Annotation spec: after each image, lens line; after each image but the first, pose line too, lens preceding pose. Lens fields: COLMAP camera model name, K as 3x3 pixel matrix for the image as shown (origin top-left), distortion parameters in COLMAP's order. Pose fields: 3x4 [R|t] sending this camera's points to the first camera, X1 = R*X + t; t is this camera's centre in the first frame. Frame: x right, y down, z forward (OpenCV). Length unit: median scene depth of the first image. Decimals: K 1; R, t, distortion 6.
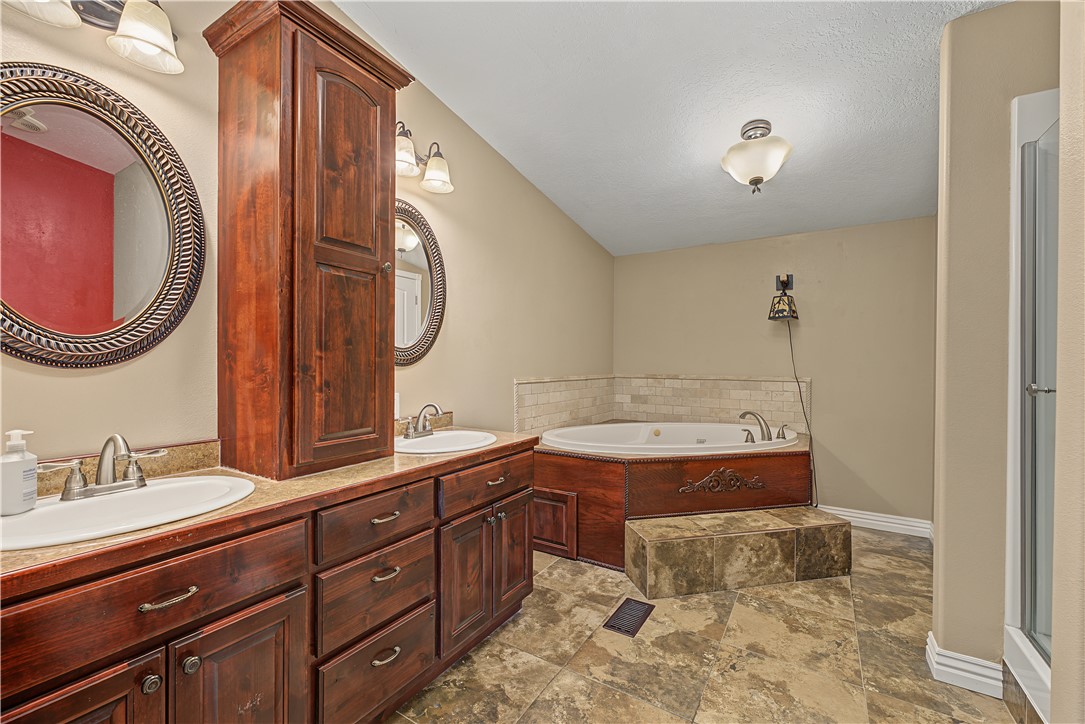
lens RADIAL K [[446.1, 0, 545.0], [0, 446.1, 363.8], [0, 0, 1]] dist [-0.002201, 0.000263]
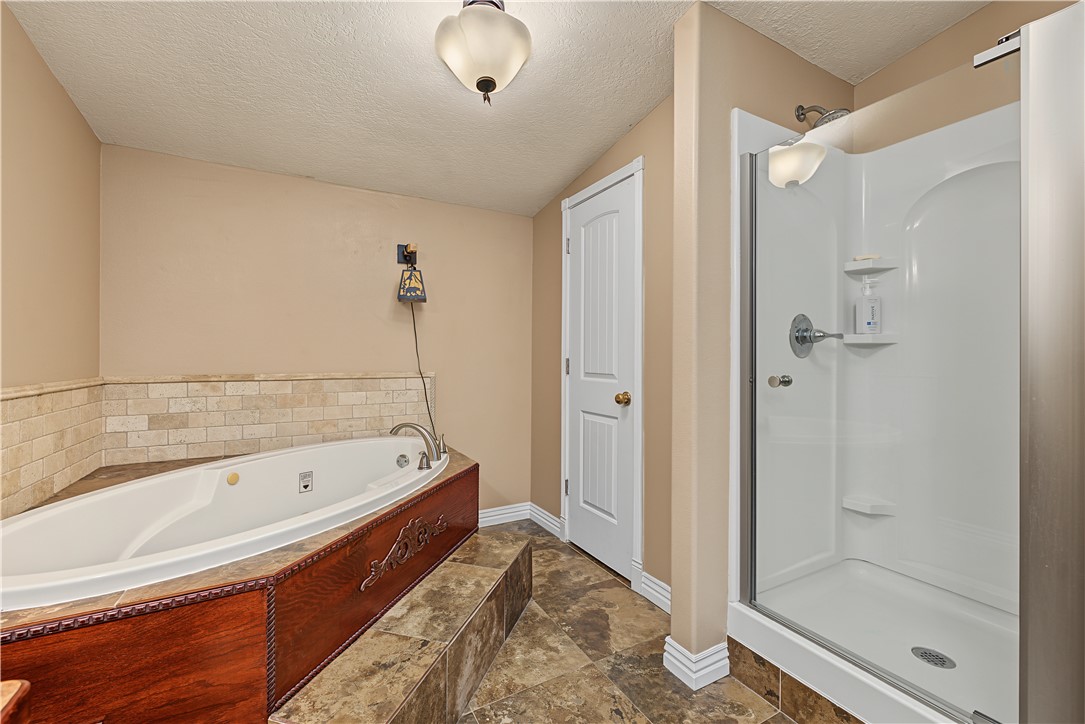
lens RADIAL K [[446.1, 0, 540.3], [0, 446.1, 359.2], [0, 0, 1]] dist [-0.002201, 0.000263]
pose [[0.489034, -0.010540, 0.872201, -0.066179], [0.000466, 0.999930, 0.011822, -0.004265], [-0.872264, -0.005375, 0.489005, 0.538834]]
